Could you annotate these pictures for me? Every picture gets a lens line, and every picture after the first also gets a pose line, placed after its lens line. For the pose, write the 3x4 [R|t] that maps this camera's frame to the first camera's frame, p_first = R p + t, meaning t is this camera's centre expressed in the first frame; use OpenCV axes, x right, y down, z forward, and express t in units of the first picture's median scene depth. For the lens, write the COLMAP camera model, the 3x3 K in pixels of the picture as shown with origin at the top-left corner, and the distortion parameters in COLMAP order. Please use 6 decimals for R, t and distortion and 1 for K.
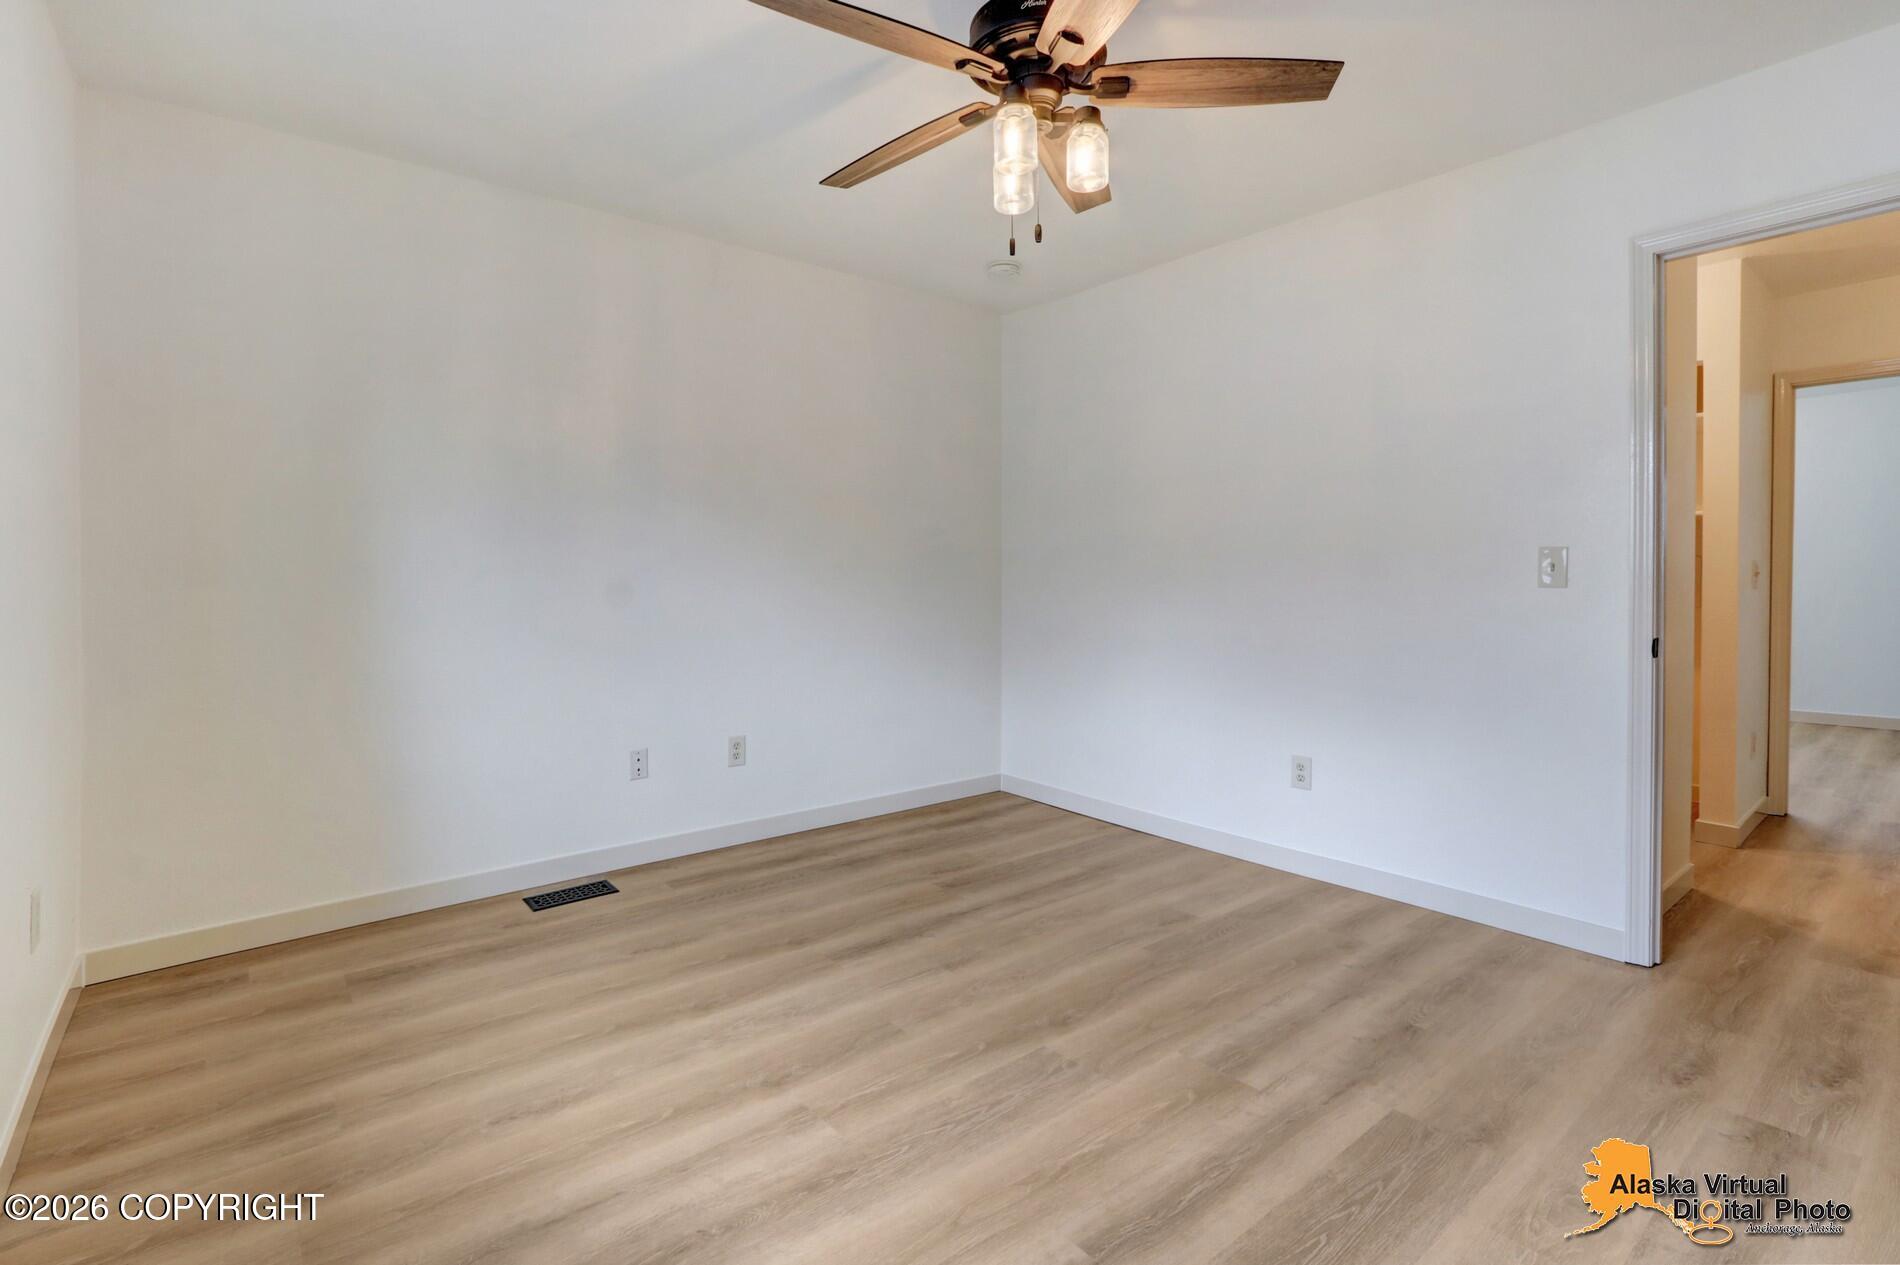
lens RADIAL K [[902.5, 0, 954.1], [0, 902.5, 595.9], [0, 0, 1]] dist [-0.000815, 0.000186]
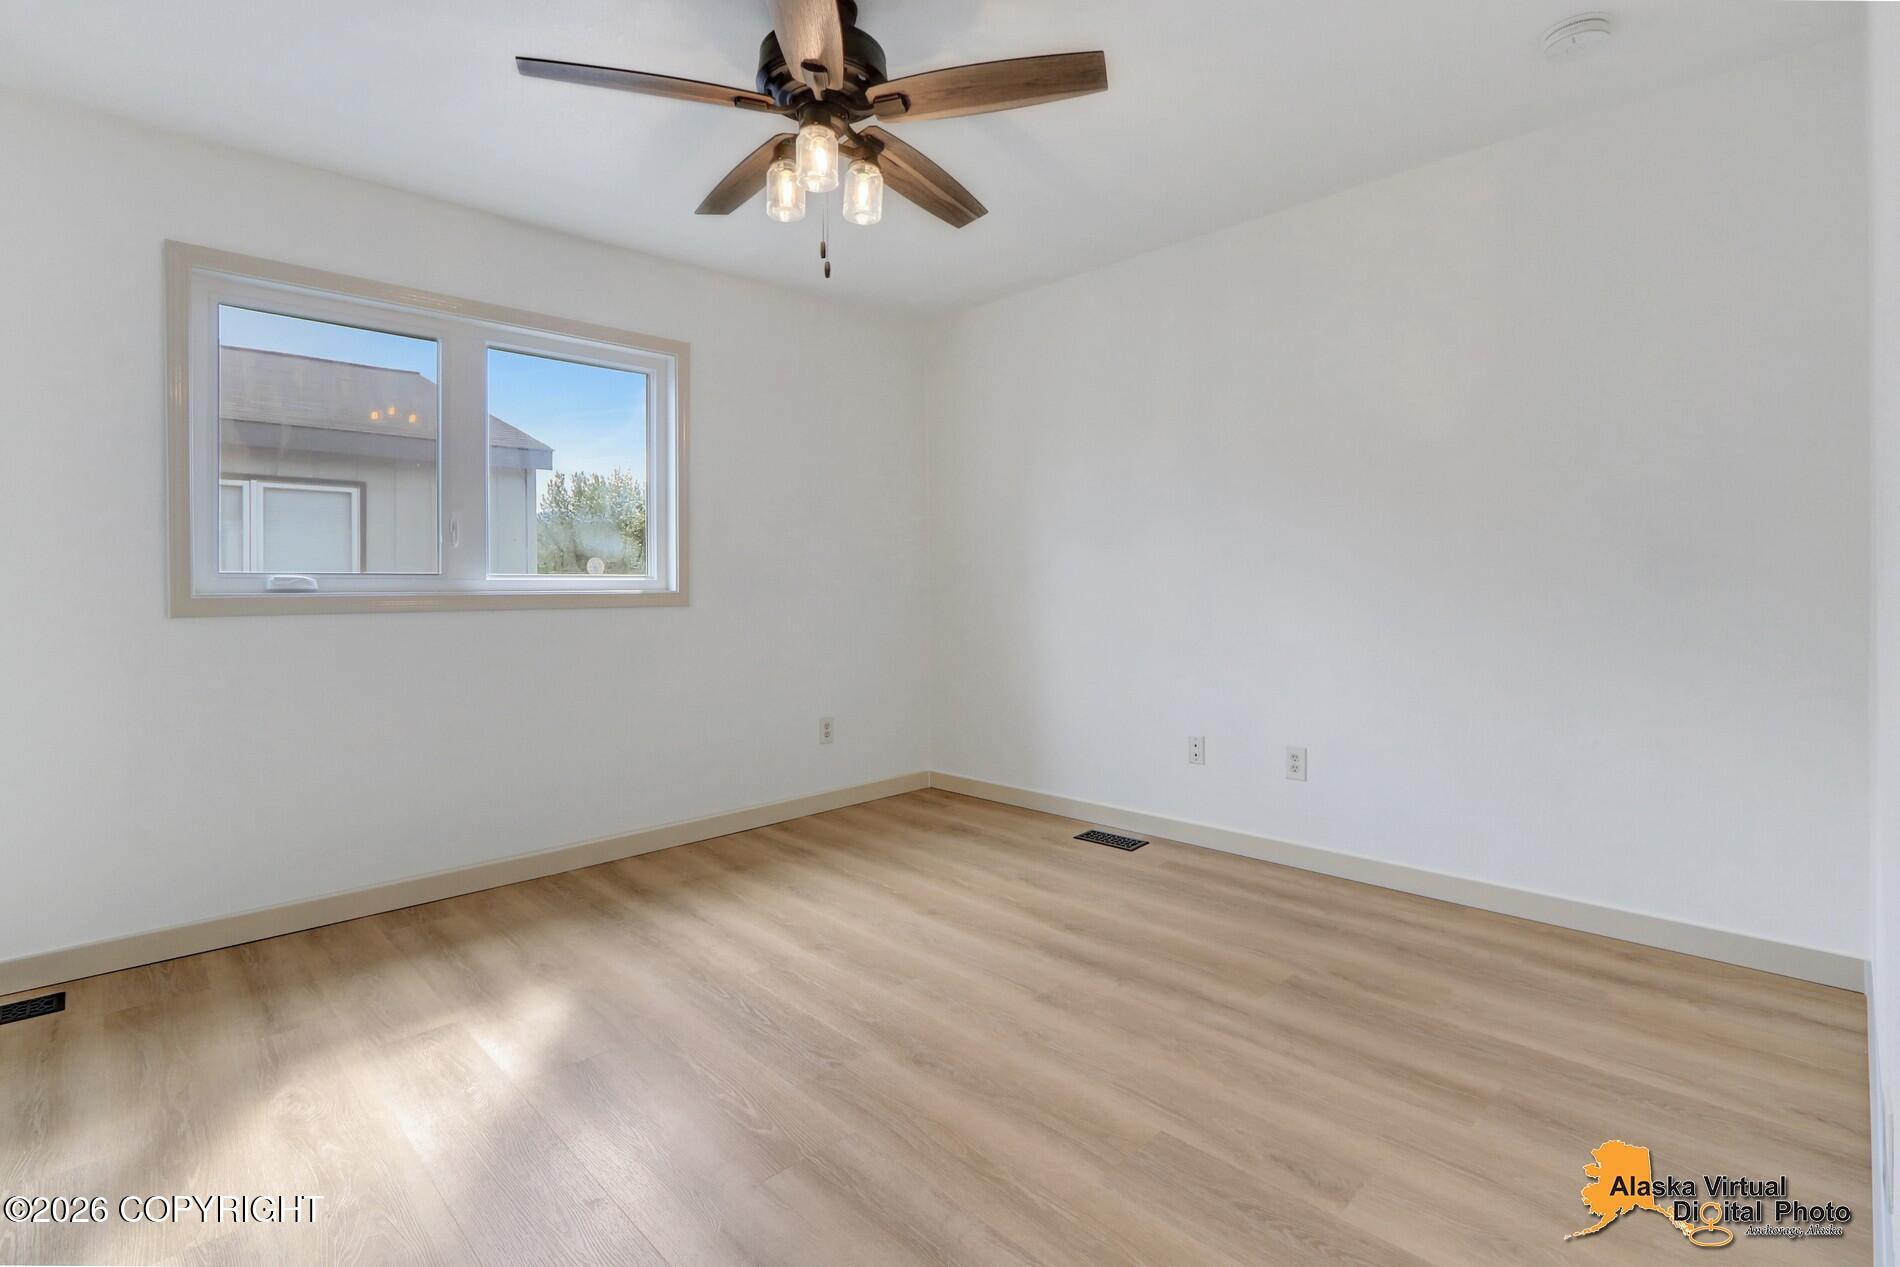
lens RADIAL K [[902.5, 0, 954.1], [0, 902.5, 596.9], [0, 0, 1]] dist [-0.000815, 0.000186]
pose [[0.070412, 0.015959, -0.997390, 0.906860], [-0.002676, 0.999871, 0.015810, -0.011557], [0.997514, 0.001555, 0.070446, 0.853955]]
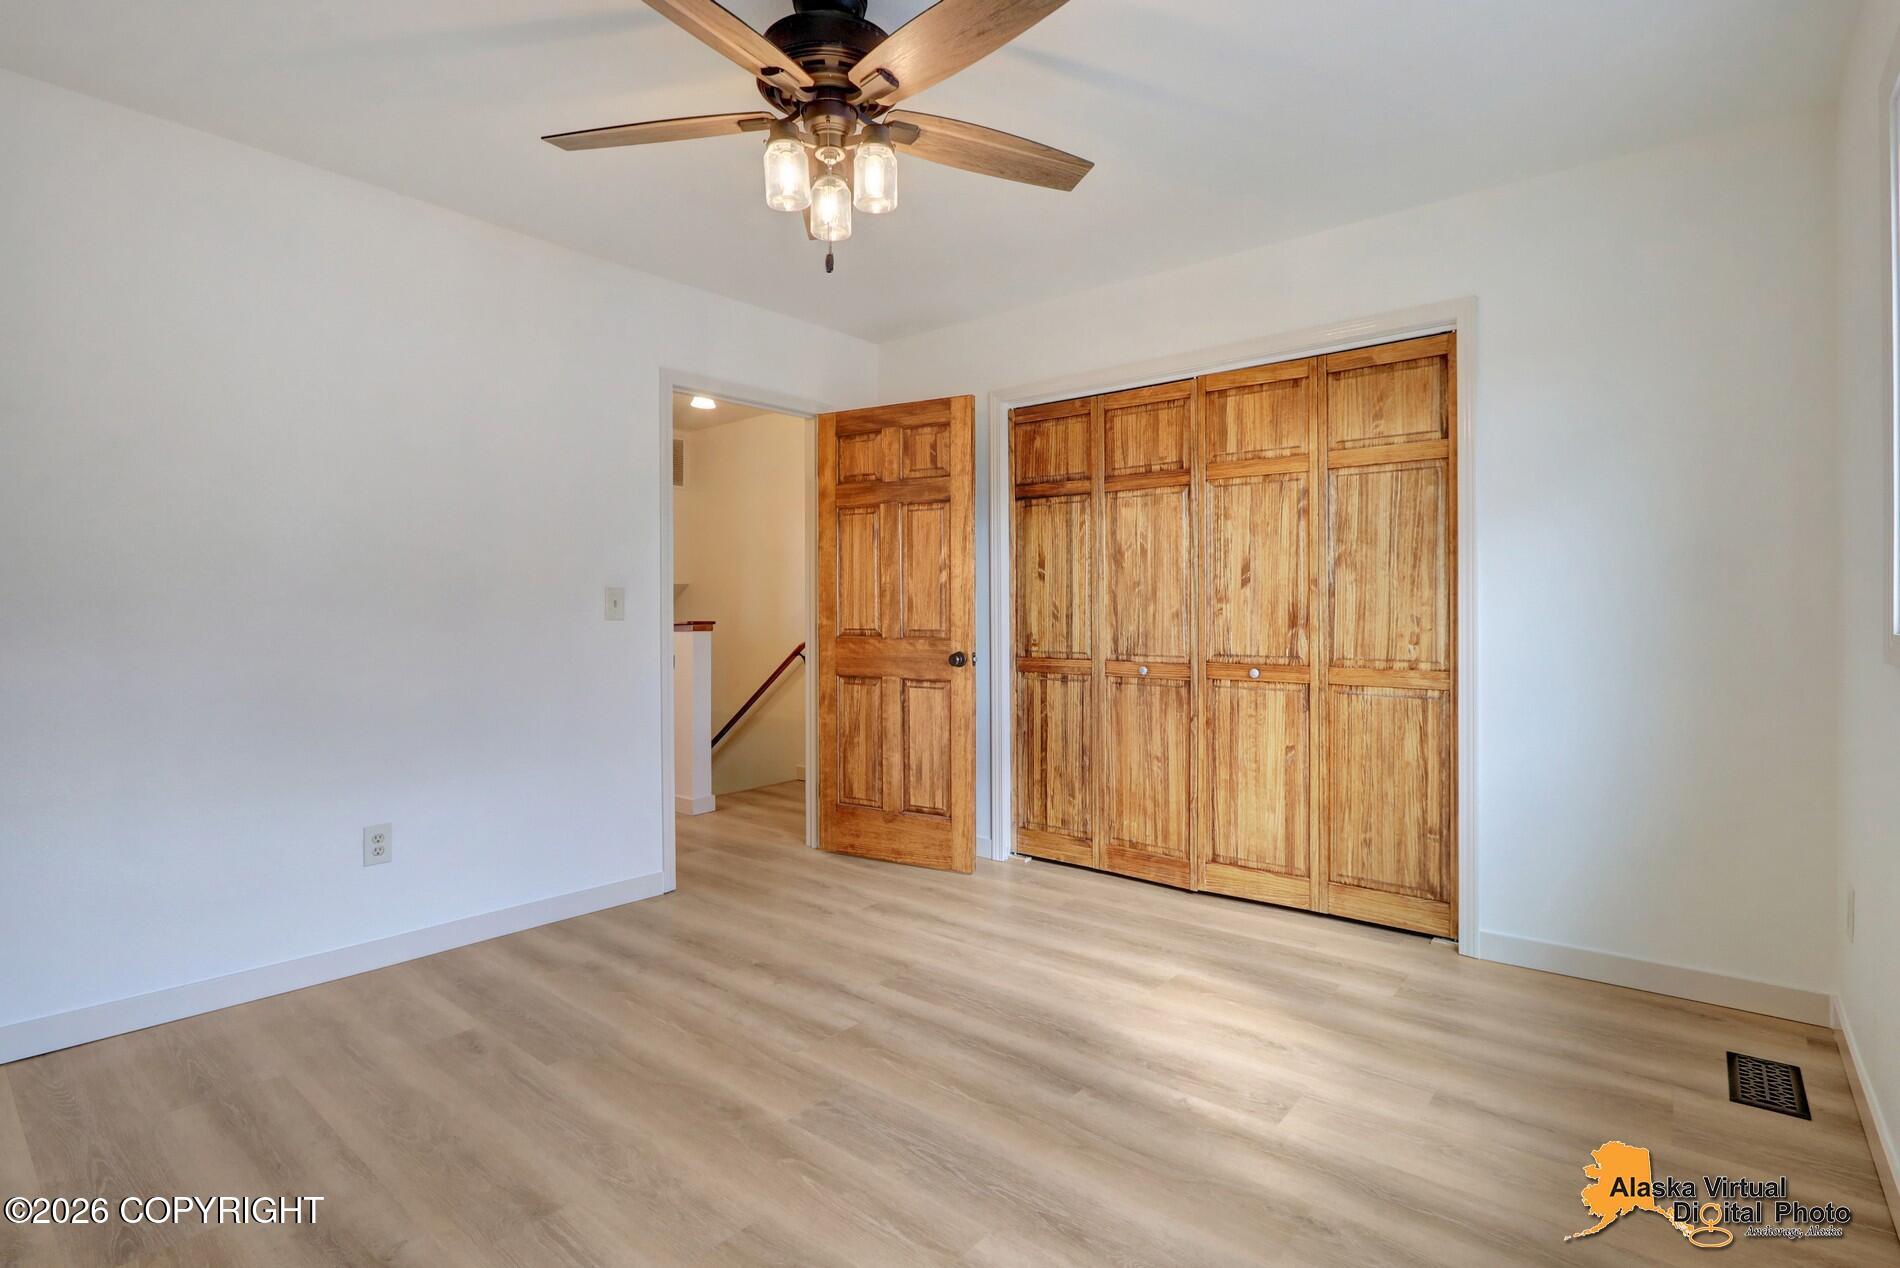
lens RADIAL K [[905.9, 0, 955.1], [0, 905.9, 614.3], [0, 0, 1]] dist [-0.001607, -0.000925]
pose [[-0.169624, -0.003964, 0.985501, -0.703141], [0.014656, 0.999871, 0.006544, -0.019177], [-0.985400, 0.015553, -0.169544, 0.819934]]
